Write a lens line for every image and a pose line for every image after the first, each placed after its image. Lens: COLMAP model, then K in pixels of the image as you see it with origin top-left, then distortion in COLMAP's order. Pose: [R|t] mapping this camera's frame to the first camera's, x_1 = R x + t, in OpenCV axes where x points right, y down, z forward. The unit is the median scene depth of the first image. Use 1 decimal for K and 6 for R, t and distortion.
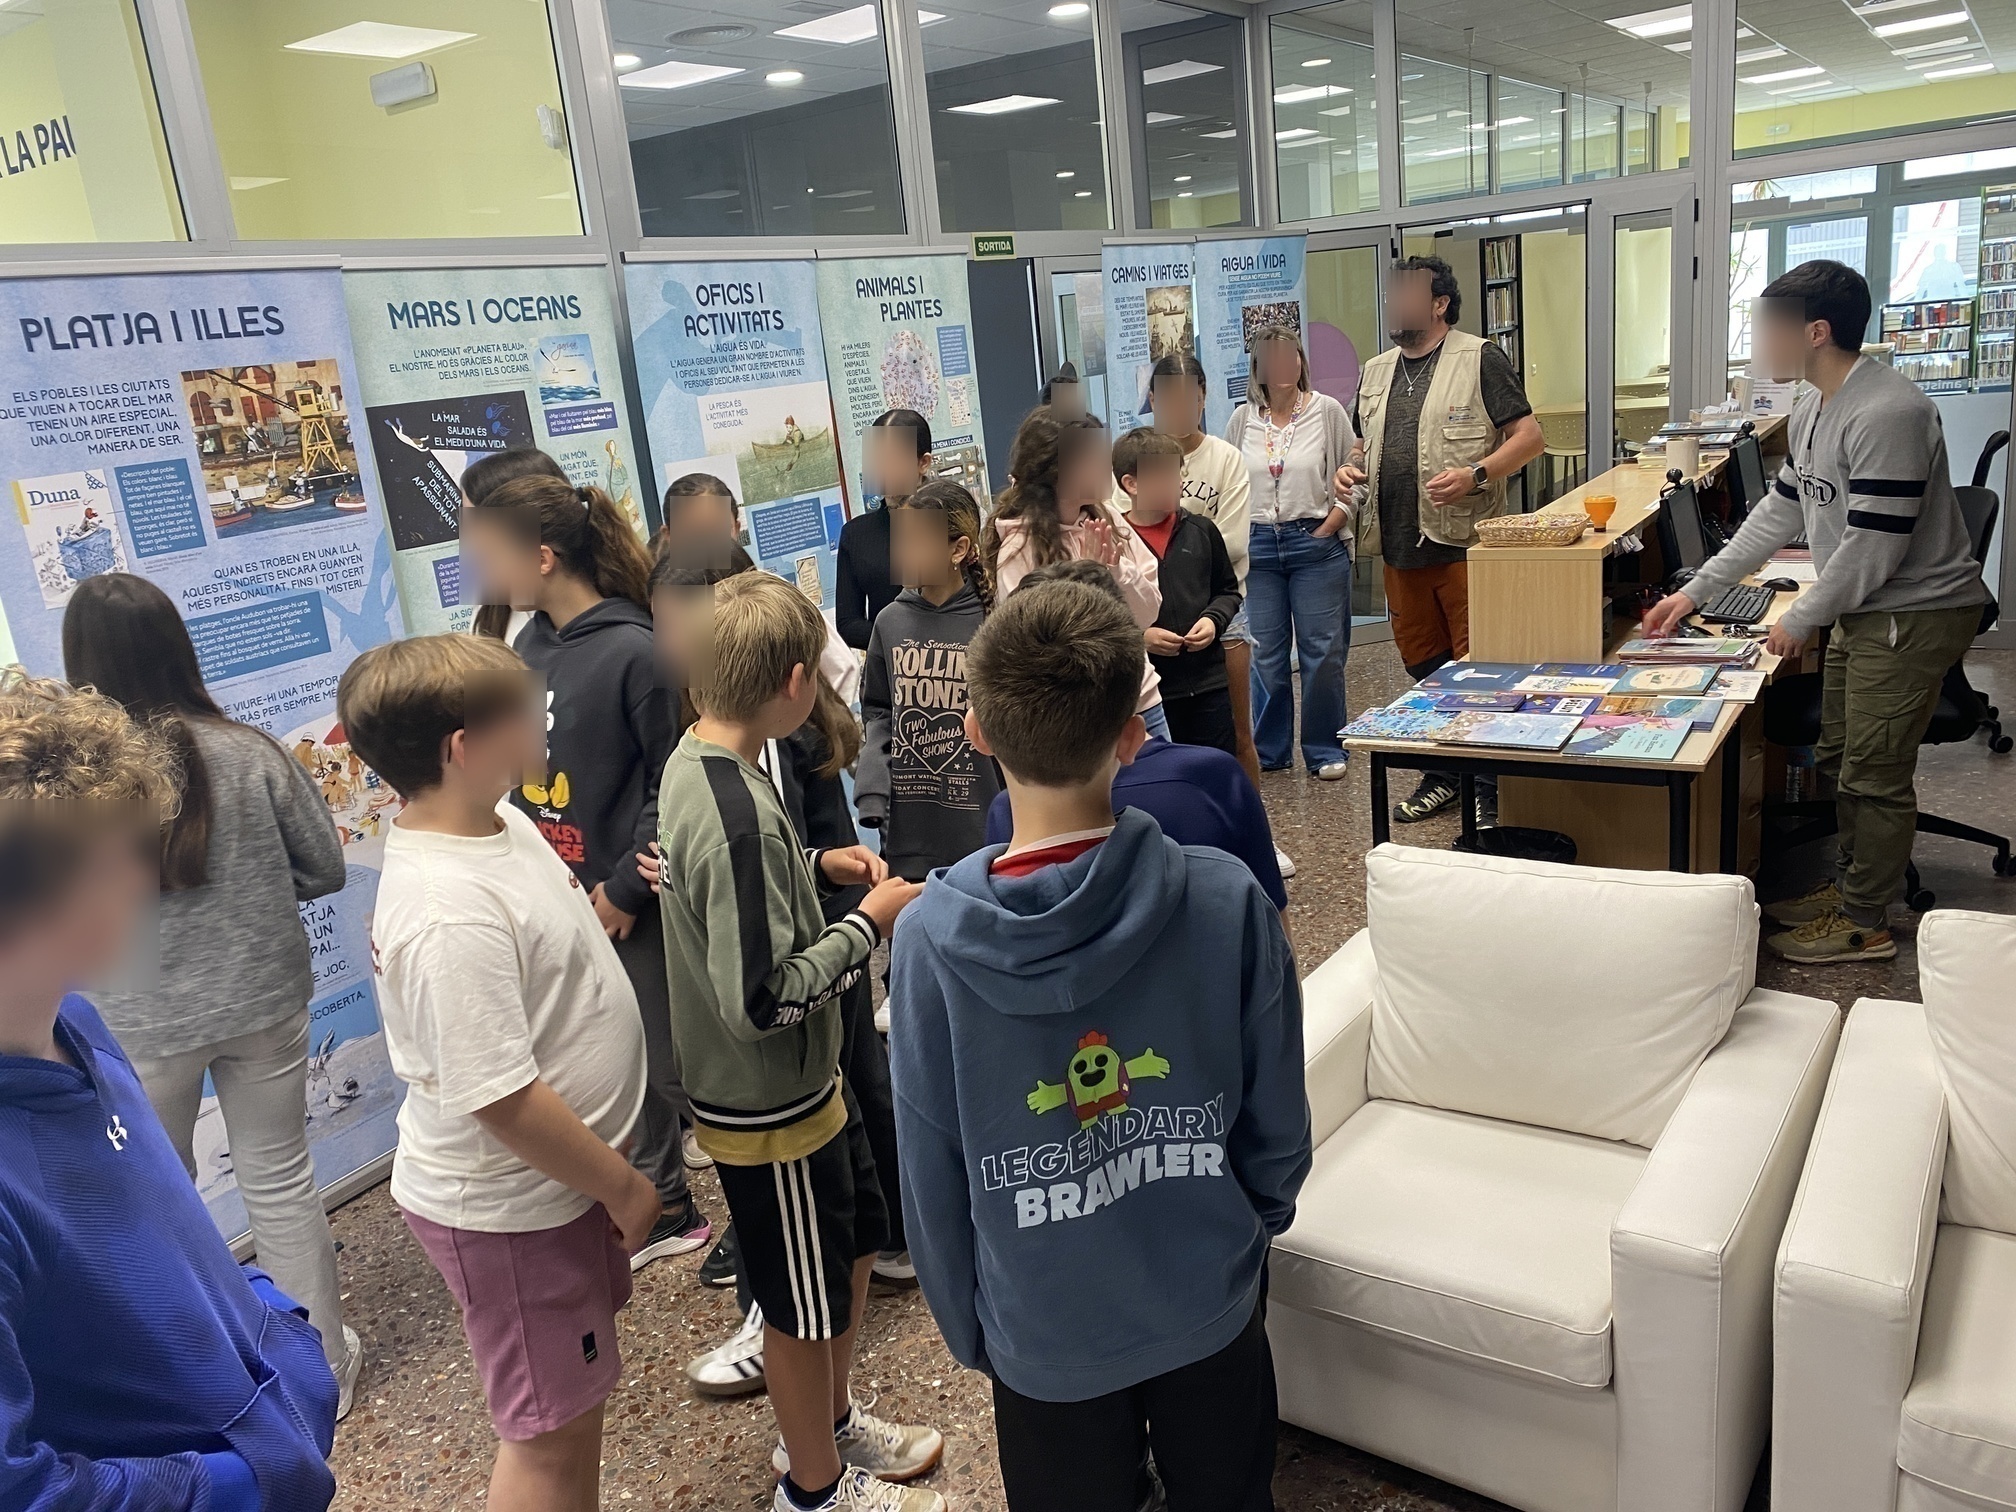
lens RADIAL K [[1532.4, 0, 1008.0], [0, 1532.4, 756.0], [0, 0, 1]] dist [0.094288, -0.070966]
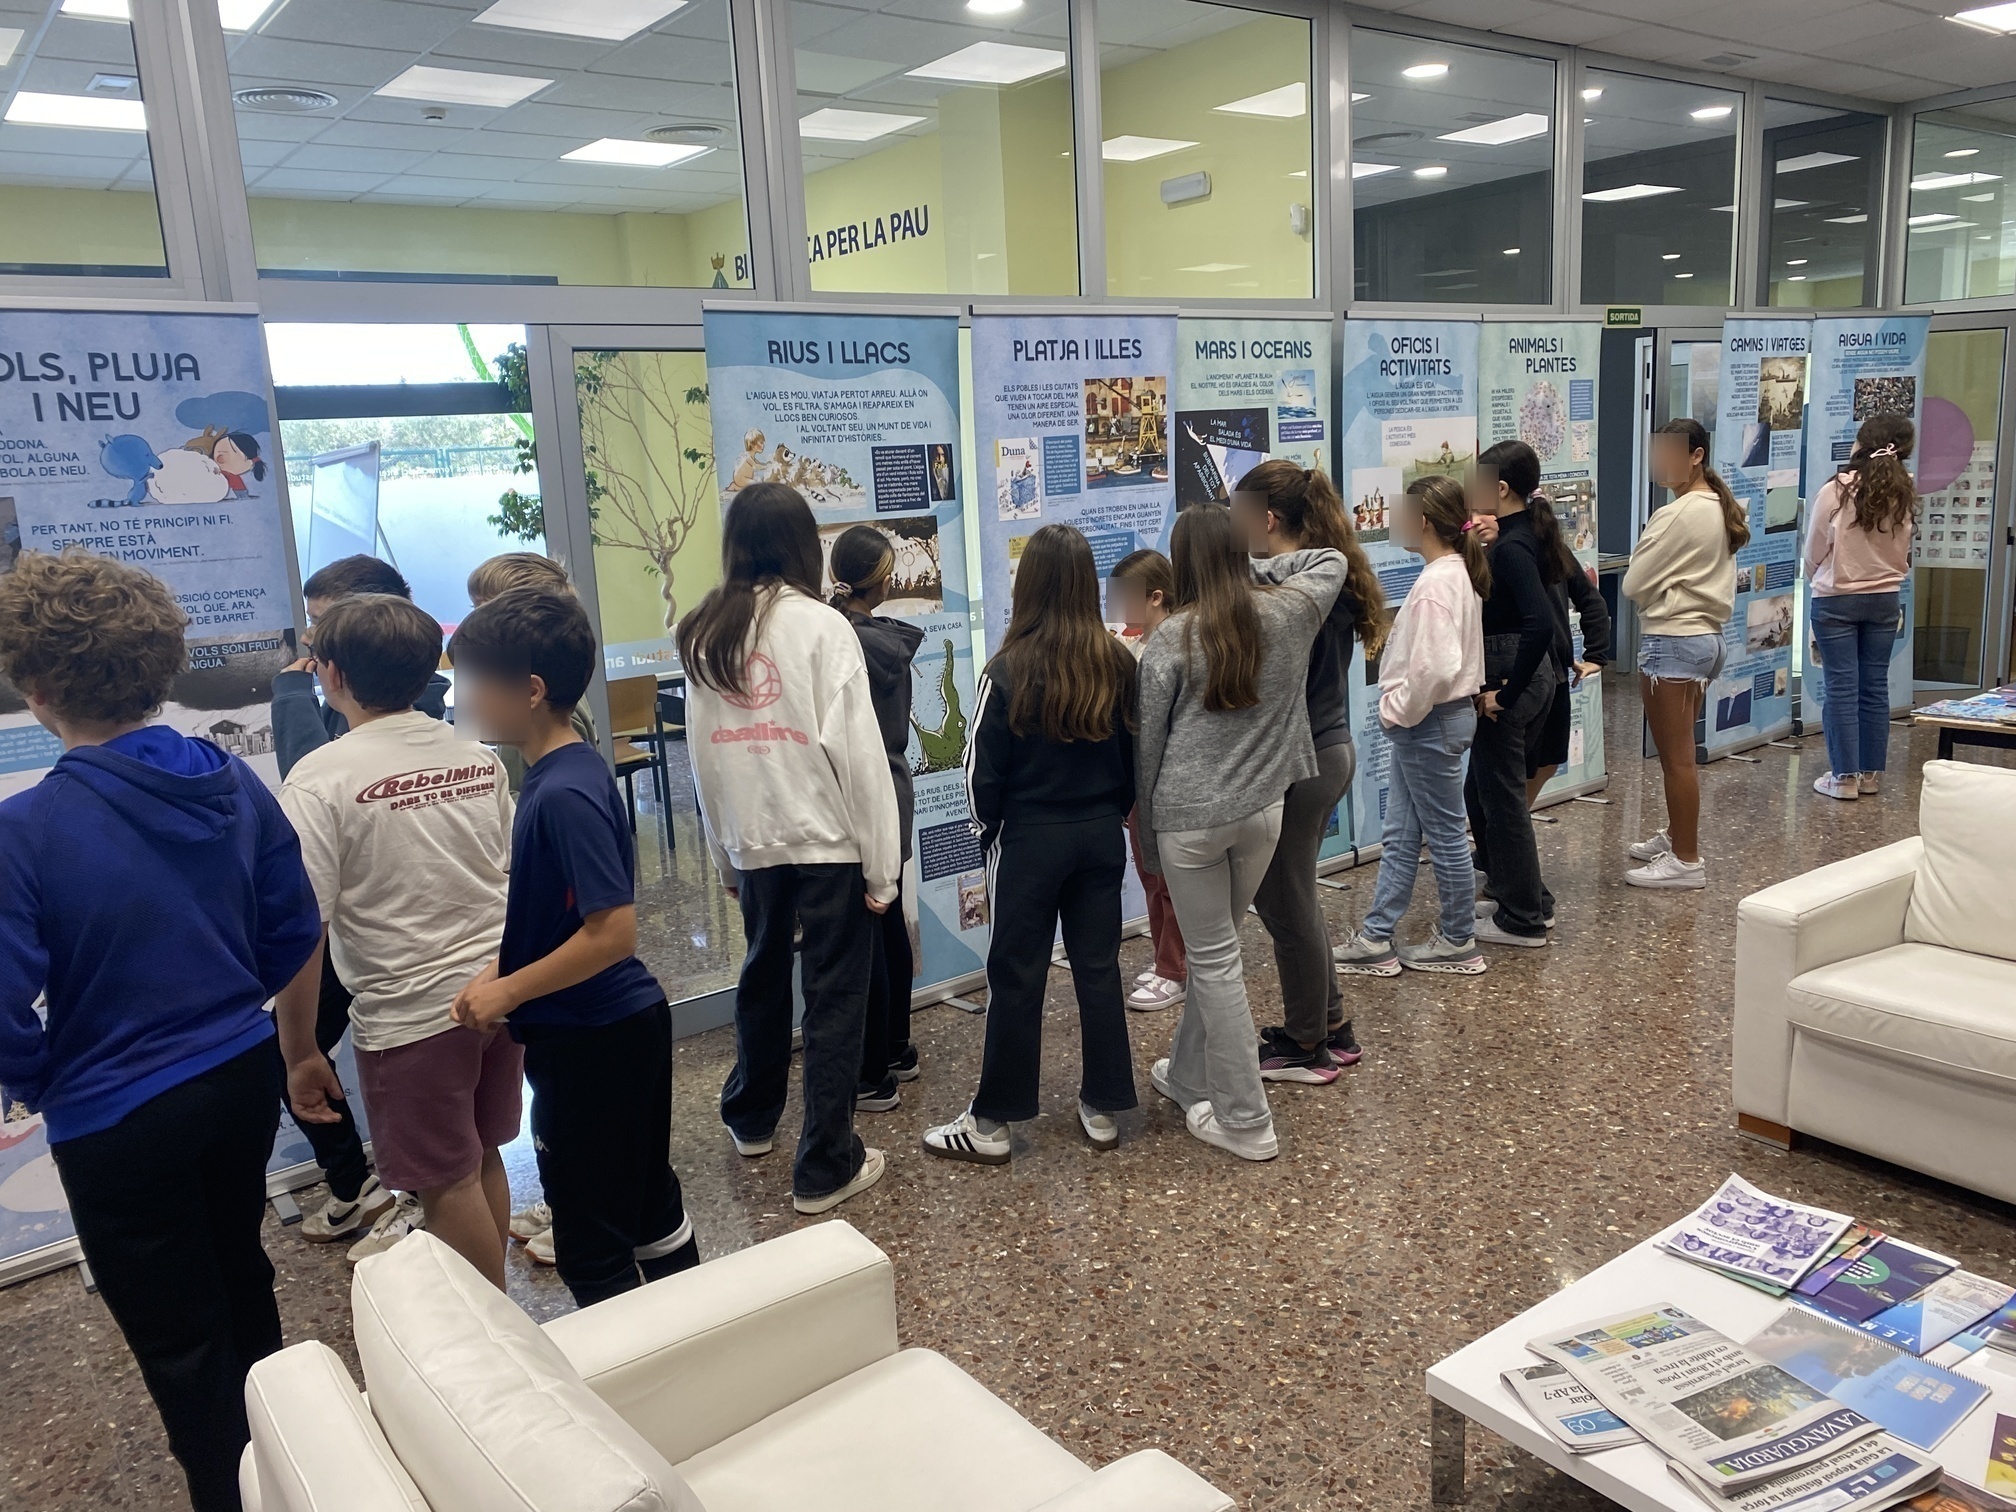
lens RADIAL K [[1528.2, 0, 1047.3], [0, 1528.2, 750.1], [0, 0, 1]] dist [0.058792, 0.004115]
pose [[0.948840, 0.119925, -0.292096, -0.056556], [-0.133209, 0.990748, -0.025943, 0.112906], [0.286283, 0.063525, 0.956037, -0.300661]]
